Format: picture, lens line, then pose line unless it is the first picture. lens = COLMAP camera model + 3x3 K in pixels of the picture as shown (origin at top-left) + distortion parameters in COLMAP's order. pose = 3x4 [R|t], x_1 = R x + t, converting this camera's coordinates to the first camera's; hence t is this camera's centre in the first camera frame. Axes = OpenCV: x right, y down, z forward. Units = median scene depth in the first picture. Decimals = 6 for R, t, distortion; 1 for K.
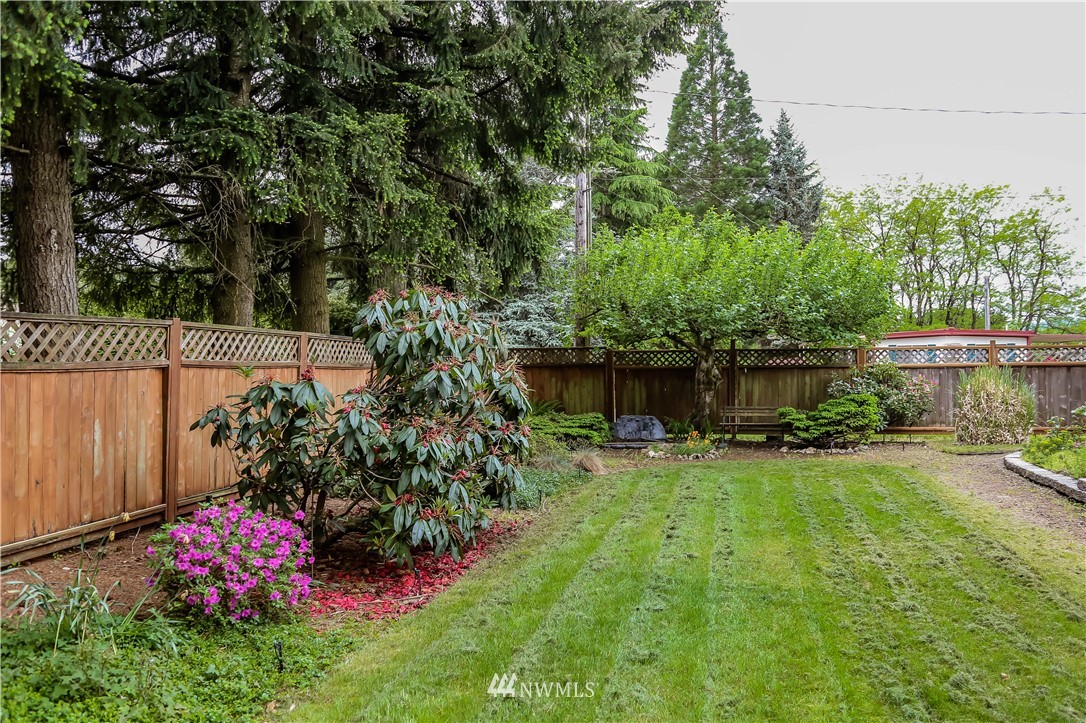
lens RADIAL K [[888.2, 0, 543.0], [0, 888.2, 361.5], [0, 0, 1]] dist [-0.145078, 0.103206]
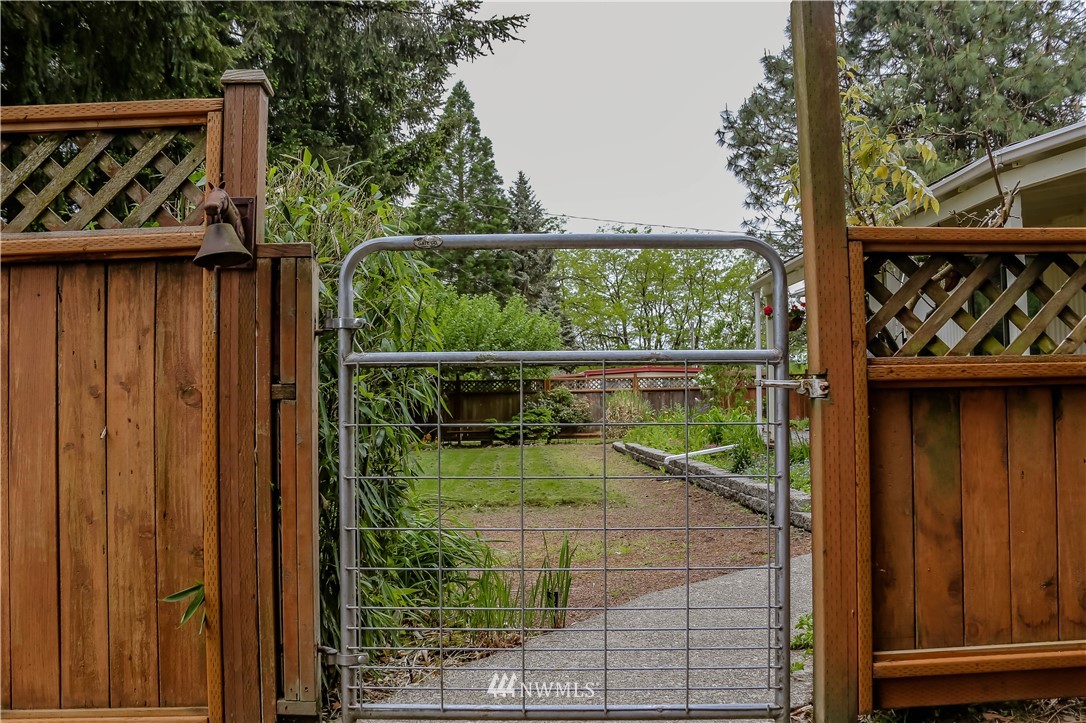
lens RADIAL K [[888.2, 0, 543.0], [0, 888.2, 361.5], [0, 0, 1]] dist [-0.145078, 0.103206]
pose [[0.962096, 0.002138, 0.272703, -0.009819], [0.009995, 0.999021, -0.043093, 0.004752], [-0.272528, 0.044185, 0.961133, -0.101435]]
